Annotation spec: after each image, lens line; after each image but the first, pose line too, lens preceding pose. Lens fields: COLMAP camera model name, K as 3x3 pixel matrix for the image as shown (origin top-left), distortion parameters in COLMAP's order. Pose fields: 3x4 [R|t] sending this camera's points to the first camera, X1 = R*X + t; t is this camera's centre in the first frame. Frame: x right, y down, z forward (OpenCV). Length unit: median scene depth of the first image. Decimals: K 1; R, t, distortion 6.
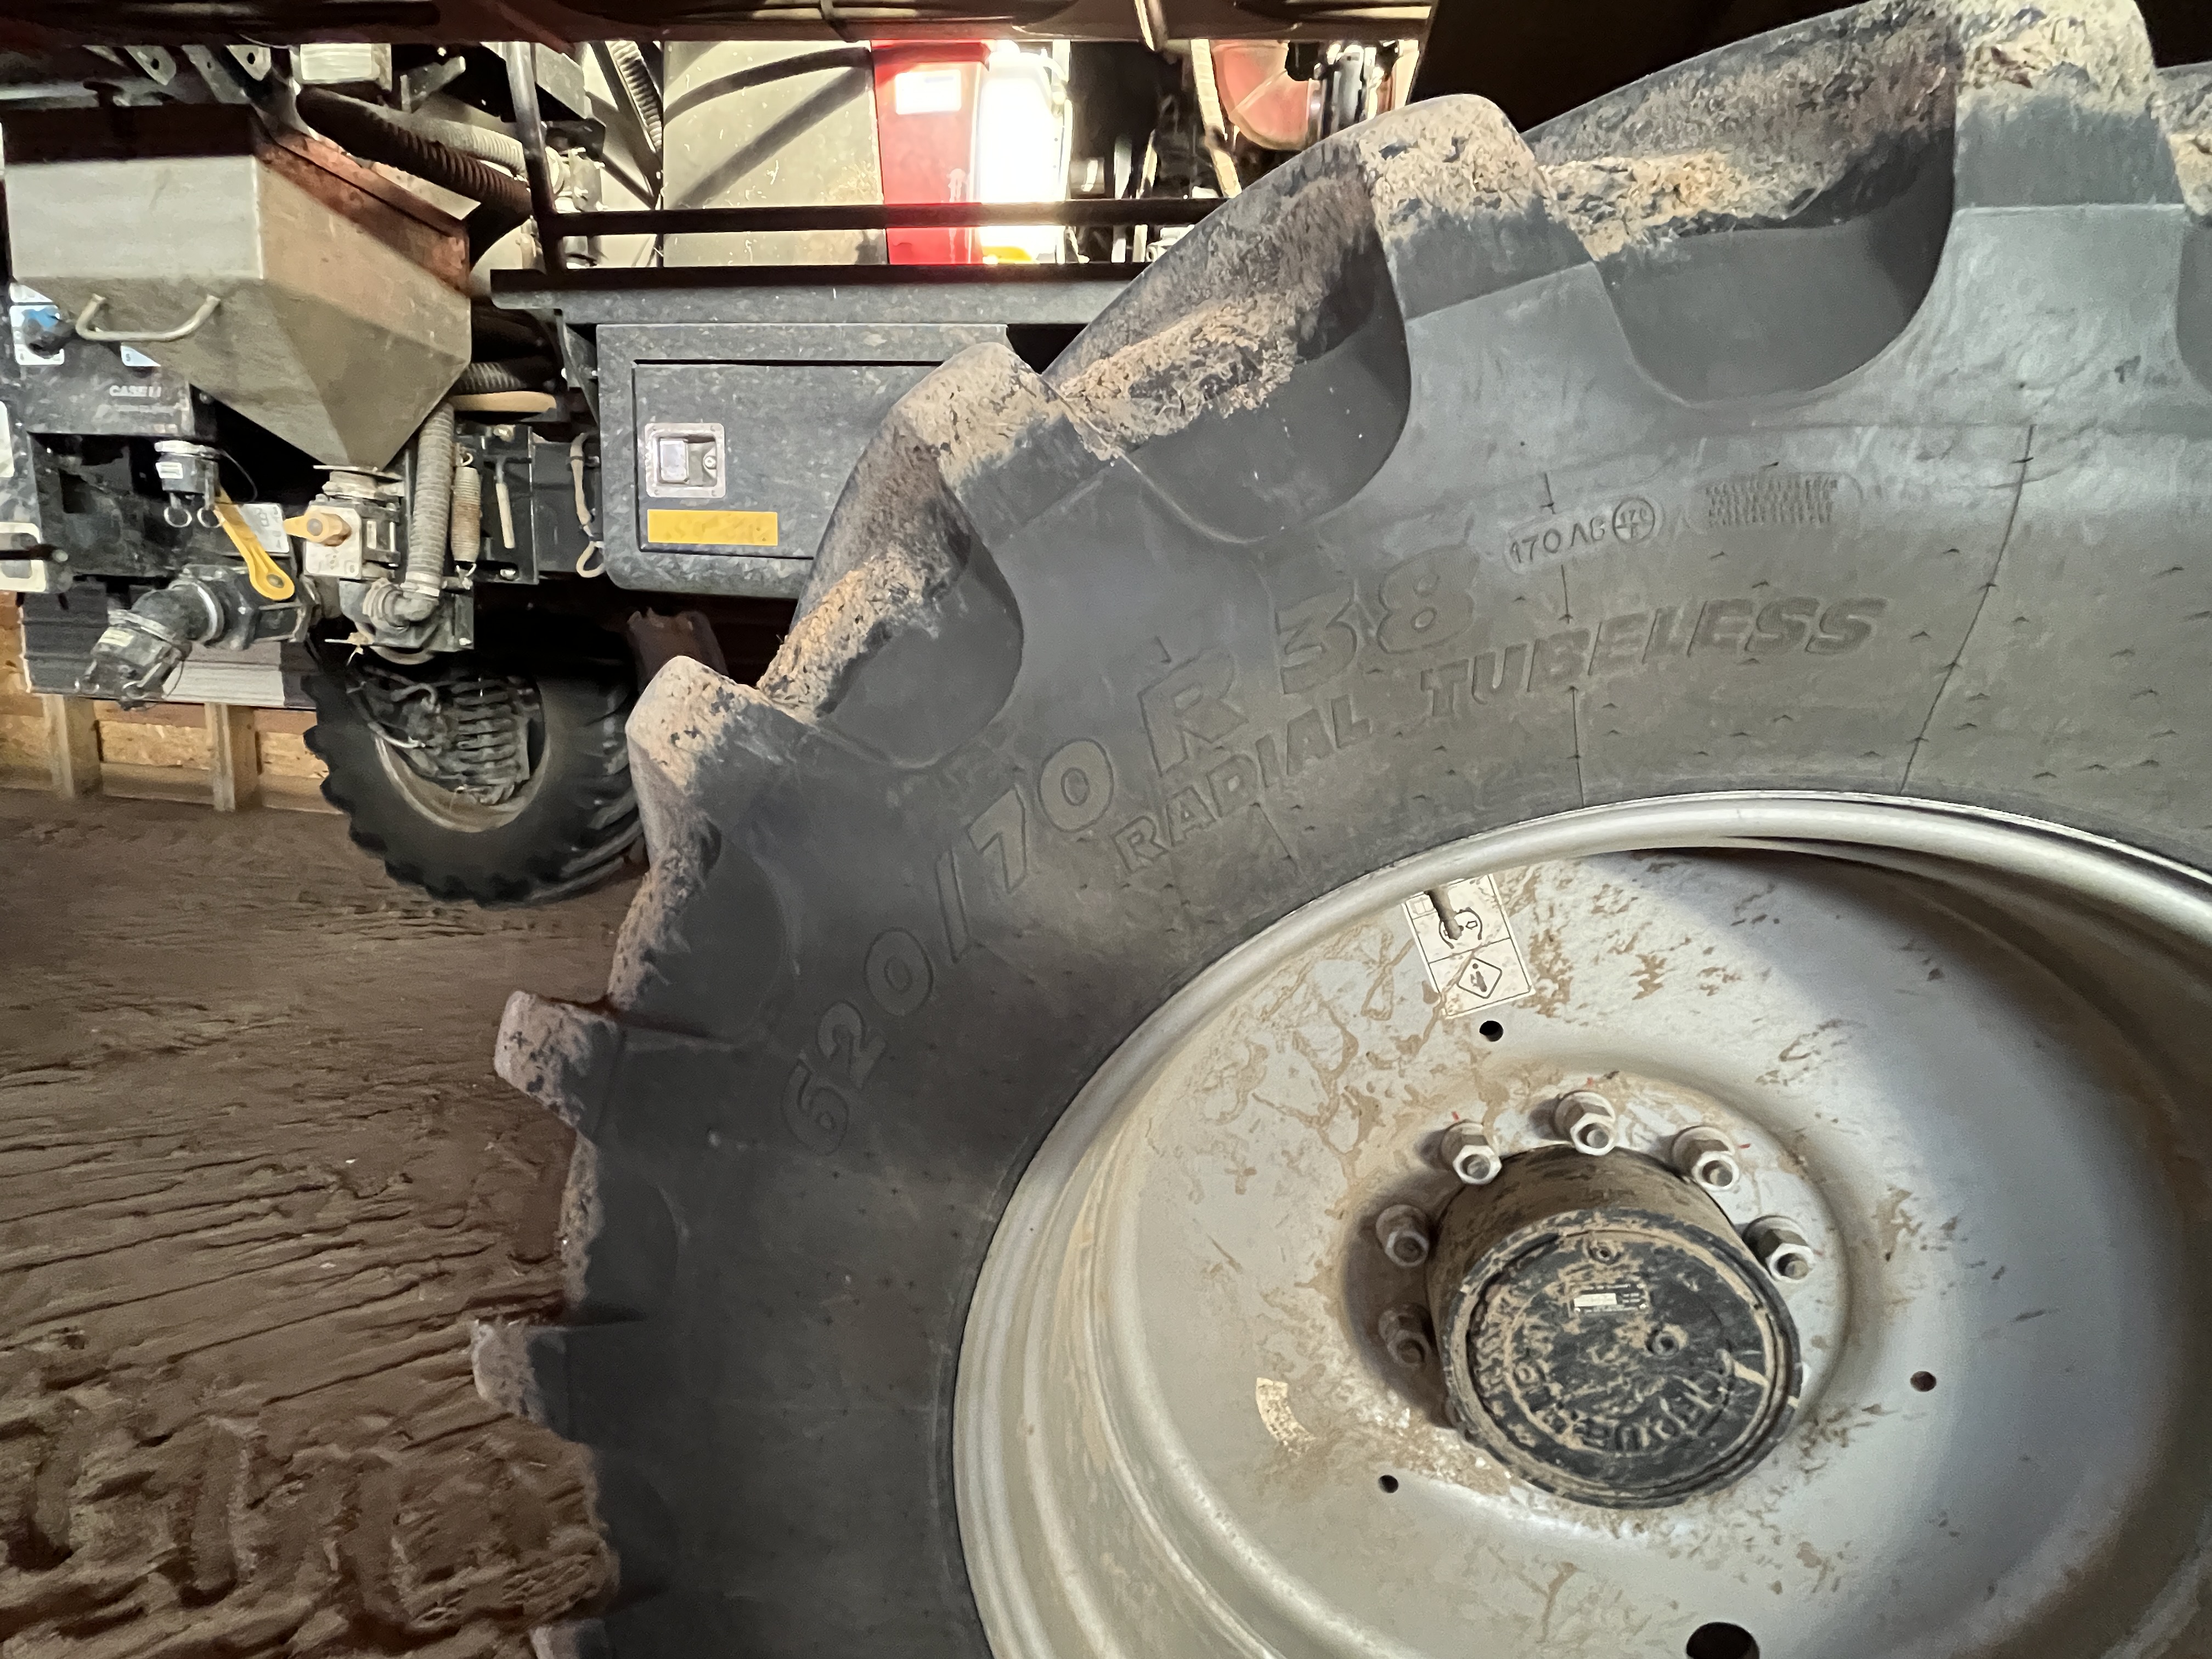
lens RADIAL K [[1011.0, 0, 1104.2], [0, 1011.0, 818.9], [0, 0, 1]] dist [-0.002131, -0.000588]
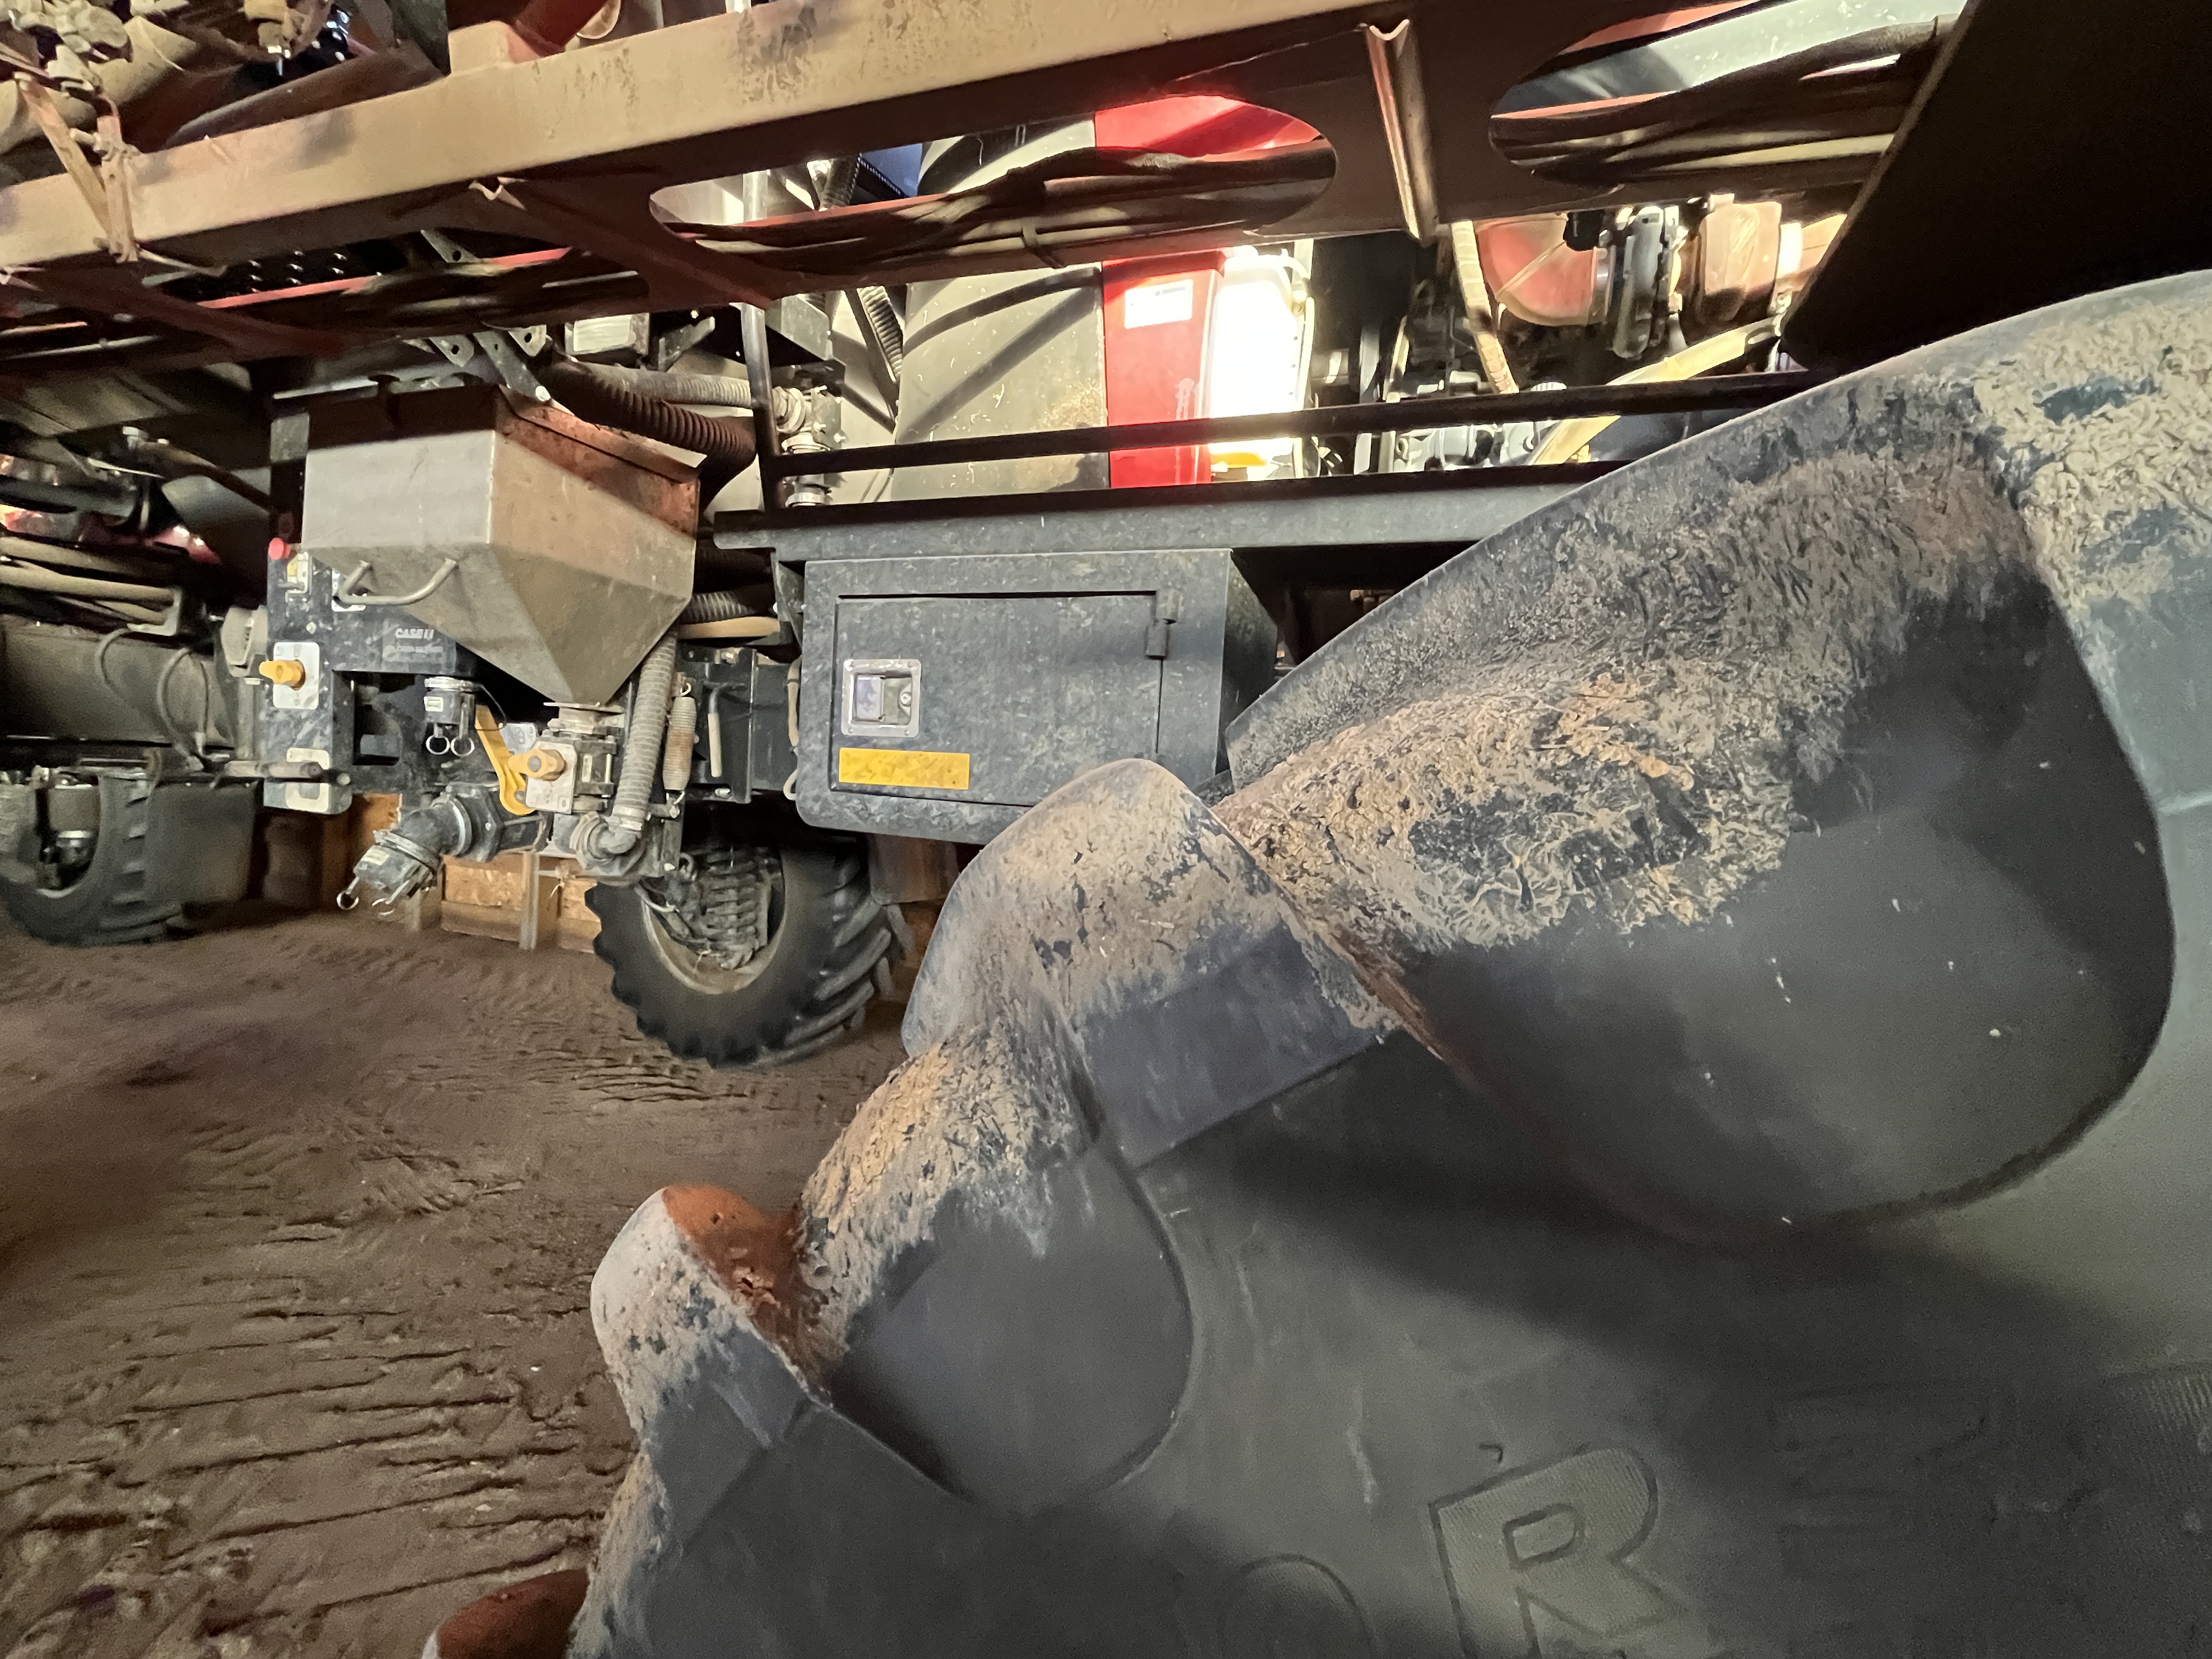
lens RADIAL K [[1011.0, 0, 1103.3], [0, 1011.0, 819.0], [0, 0, 1]] dist [-0.002131, -0.000588]
pose [[0.974241, 0.017961, -0.224792, -0.004330], [-0.049354, 0.989639, -0.134827, -0.115956], [0.220042, 0.142449, 0.965034, 0.148363]]
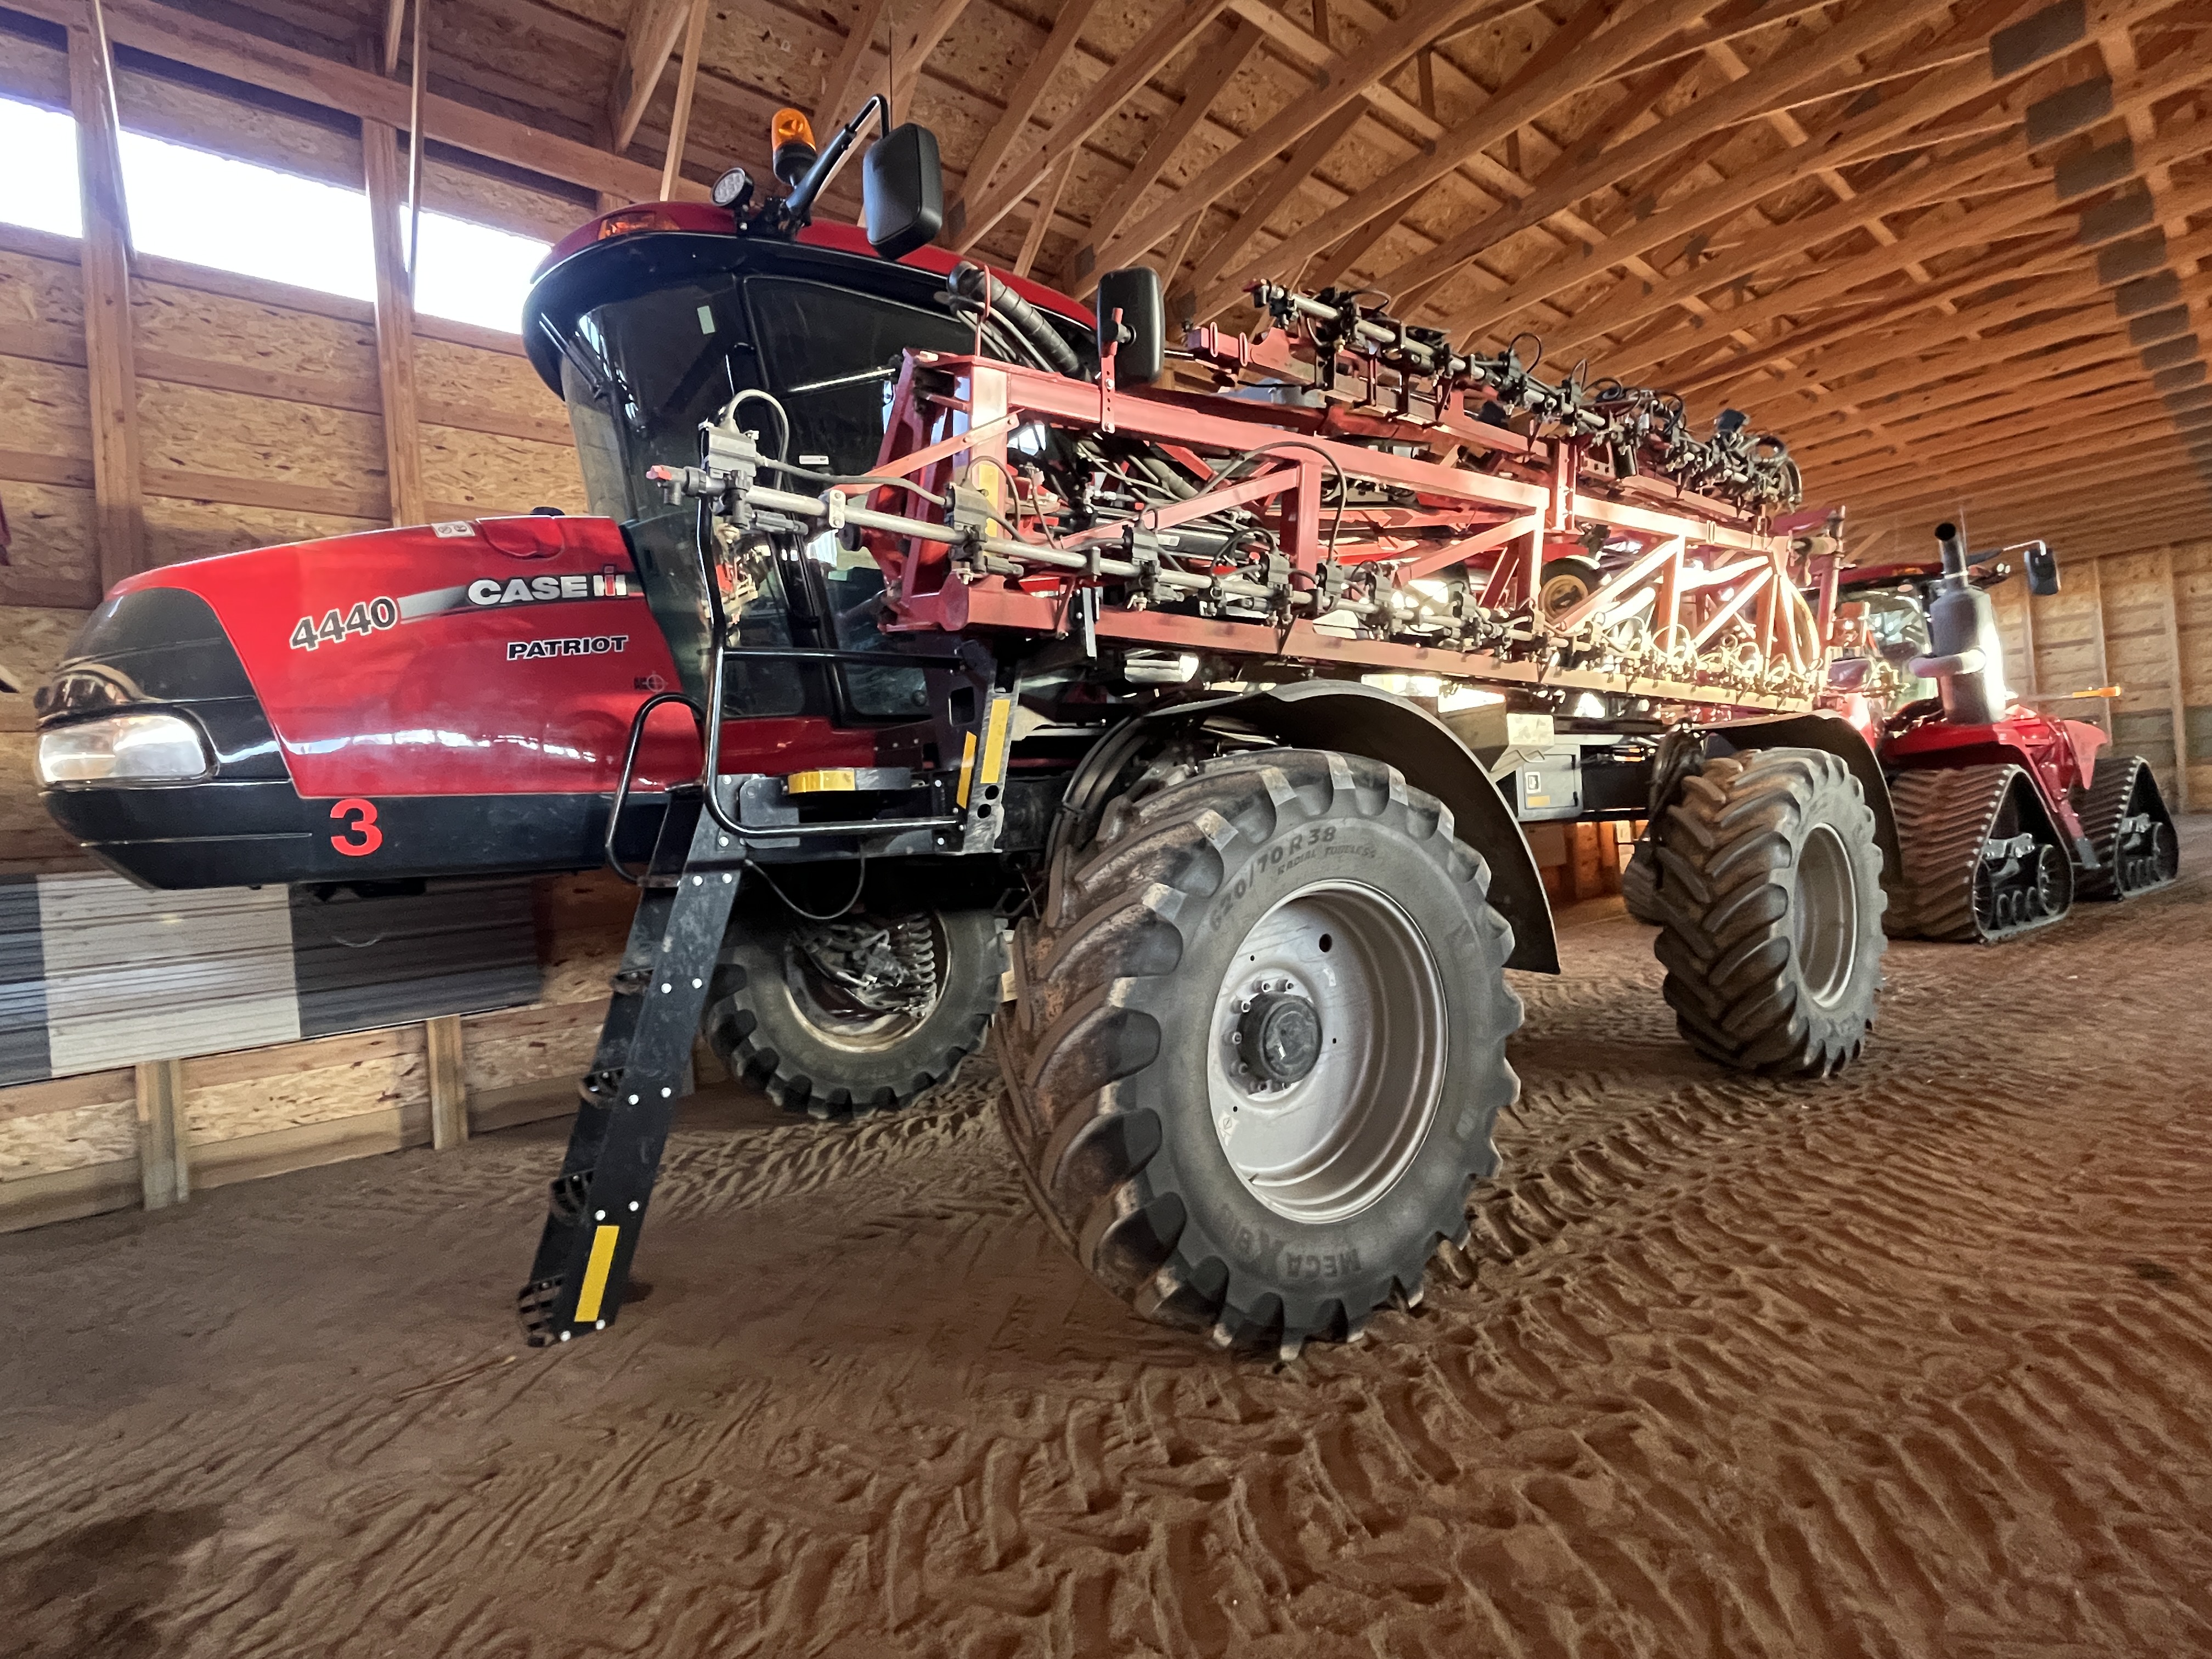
lens RADIAL K [[1011.0, 0, 1105.9], [0, 1011.0, 823.7], [0, 0, 1]] dist [-0.002131, -0.000588]
pose [[0.657269, -0.090027, 0.748260, -3.485740], [0.224202, 0.971247, -0.080083, -0.244163], [-0.719535, 0.220397, 0.658554, -0.148845]]
